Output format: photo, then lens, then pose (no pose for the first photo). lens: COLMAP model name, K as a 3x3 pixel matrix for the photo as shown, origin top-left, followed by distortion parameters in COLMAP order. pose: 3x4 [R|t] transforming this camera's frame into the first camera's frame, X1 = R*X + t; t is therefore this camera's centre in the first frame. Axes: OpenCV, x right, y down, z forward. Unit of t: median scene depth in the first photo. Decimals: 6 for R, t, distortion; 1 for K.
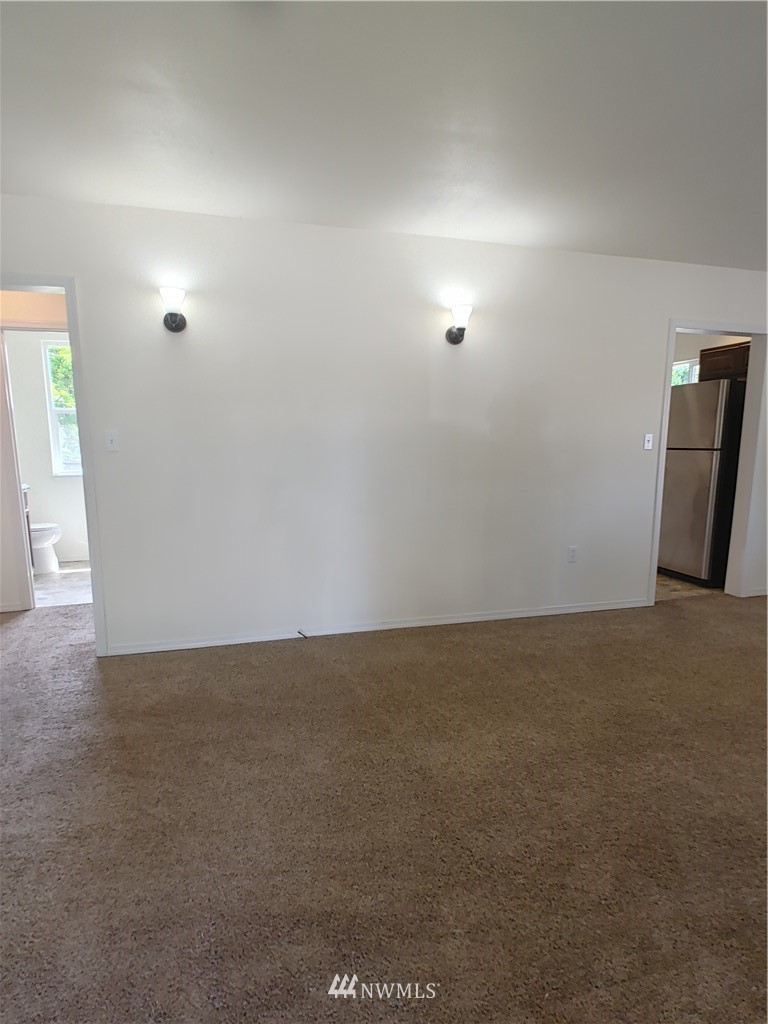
lens RADIAL K [[579.4, 0, 381.7], [0, 579.4, 536.9], [0, 0, 1]] dist [0.003576, 0.000647]
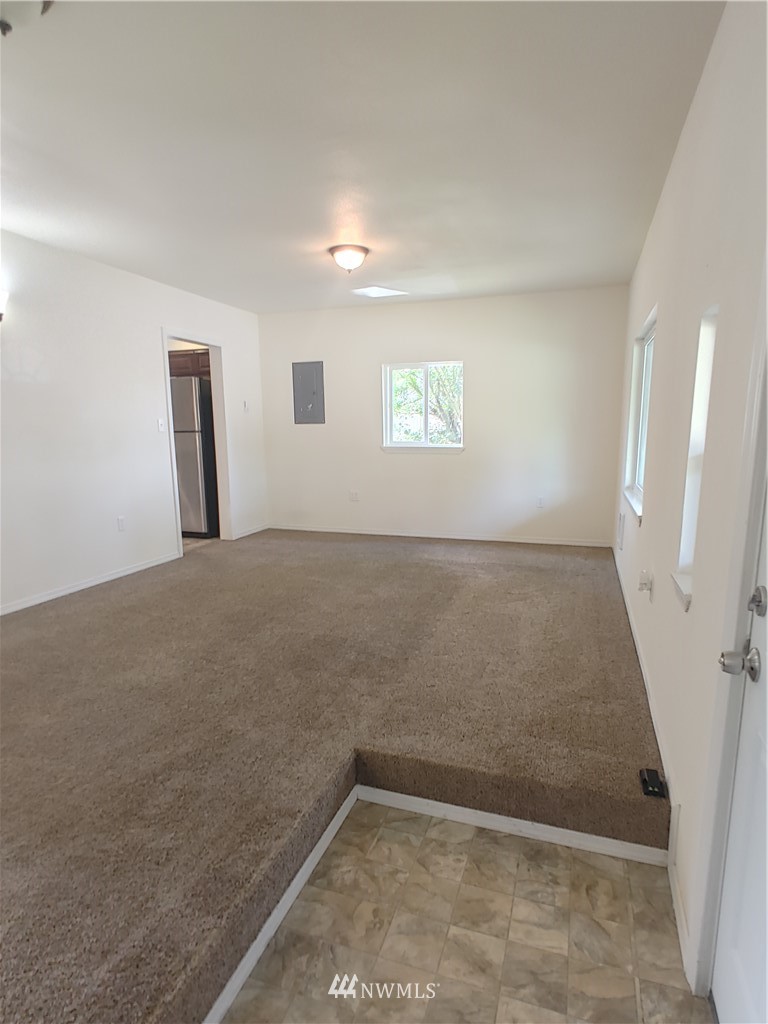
lens RADIAL K [[579.4, 0, 381.7], [0, 579.4, 536.9], [0, 0, 1]] dist [0.003576, 0.000647]
pose [[0.574542, -0.159628, 0.802758, -0.441855], [0.144589, 0.985167, 0.092416, 0.036021], [-0.805603, 0.062973, 0.589100, -0.135782]]
